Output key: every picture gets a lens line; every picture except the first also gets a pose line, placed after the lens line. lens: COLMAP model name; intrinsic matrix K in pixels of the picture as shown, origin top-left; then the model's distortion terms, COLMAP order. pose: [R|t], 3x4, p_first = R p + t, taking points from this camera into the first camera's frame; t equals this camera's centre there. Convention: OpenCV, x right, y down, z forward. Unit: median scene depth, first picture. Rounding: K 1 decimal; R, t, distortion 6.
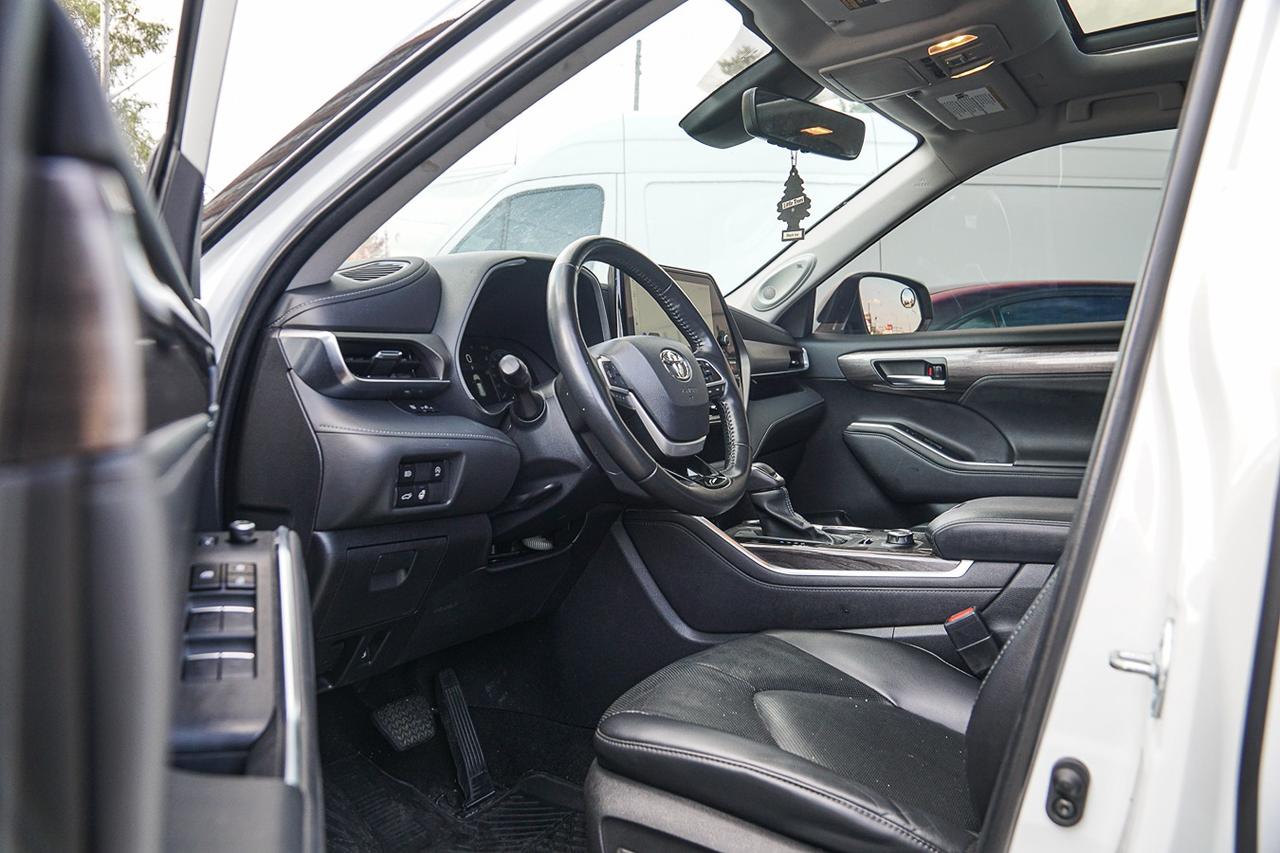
lens RADIAL K [[1058.4, 0, 647.4], [0, 1058.4, 427.0], [0, 0, 1]] dist [-0.064813, 0.024026]
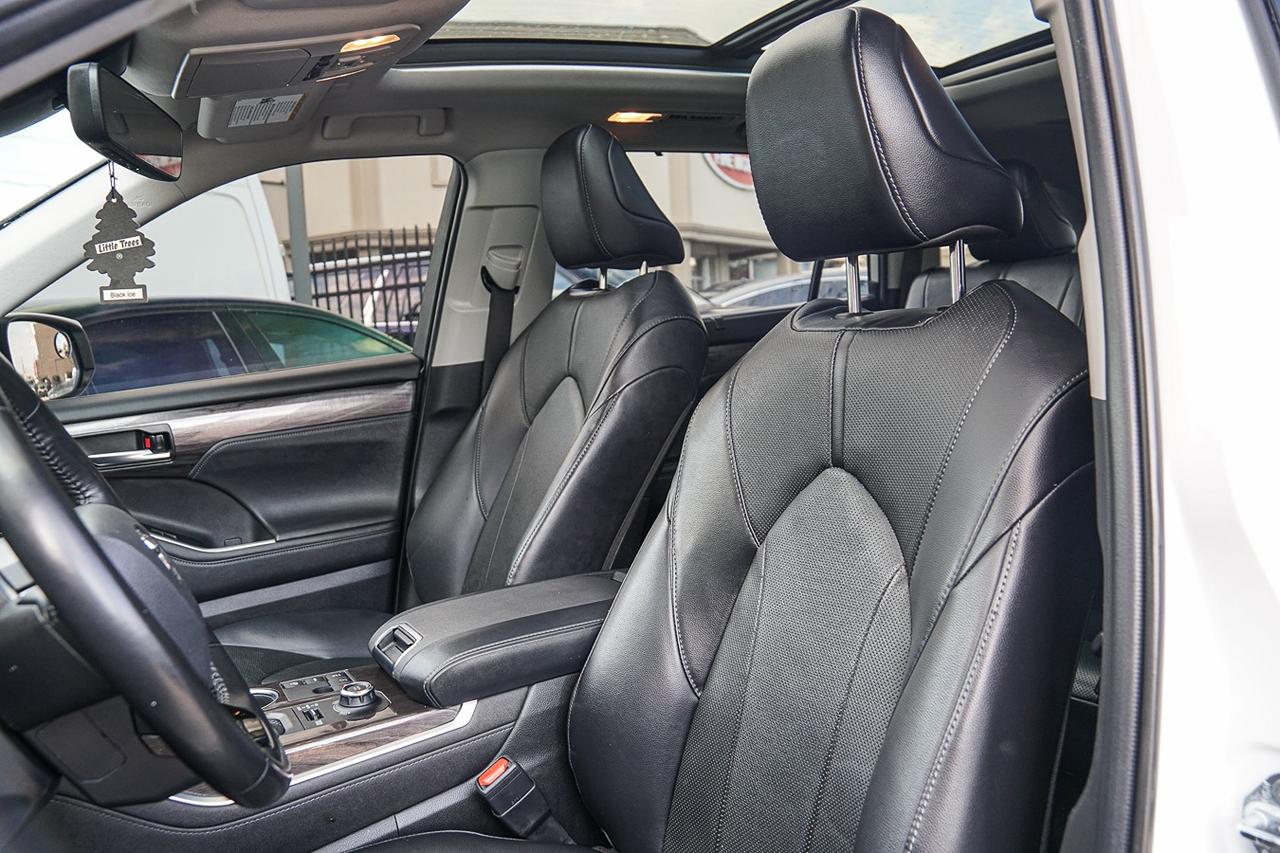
lens RADIAL K [[1058.4, 0, 642.5], [0, 1058.4, 428.4], [0, 0, 1]] dist [-0.064813, 0.024026]
pose [[0.545301, -0.132565, 0.827692, -0.230652], [0.119183, 0.989645, 0.079984, -0.112803], [-0.829725, 0.055031, 0.555454, 0.378378]]
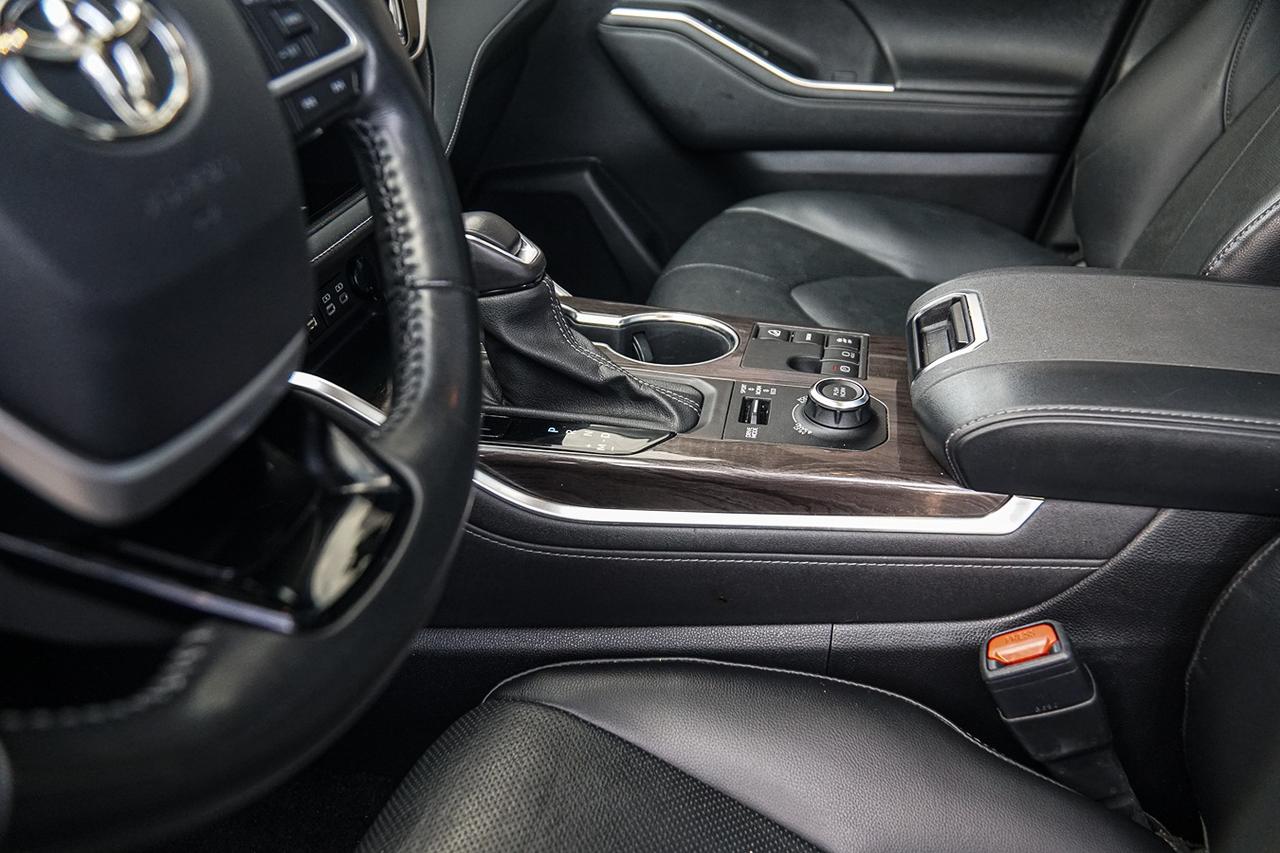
lens RADIAL K [[1058.4, 0, 641.0], [0, 1058.4, 416.1], [0, 0, 1]] dist [-0.064813, 0.024026]
pose [[0.955781, -0.132867, 0.262351, 0.051854], [0.007212, 0.902437, 0.430763, -0.067285], [-0.293989, -0.409823, 0.863490, 0.619824]]
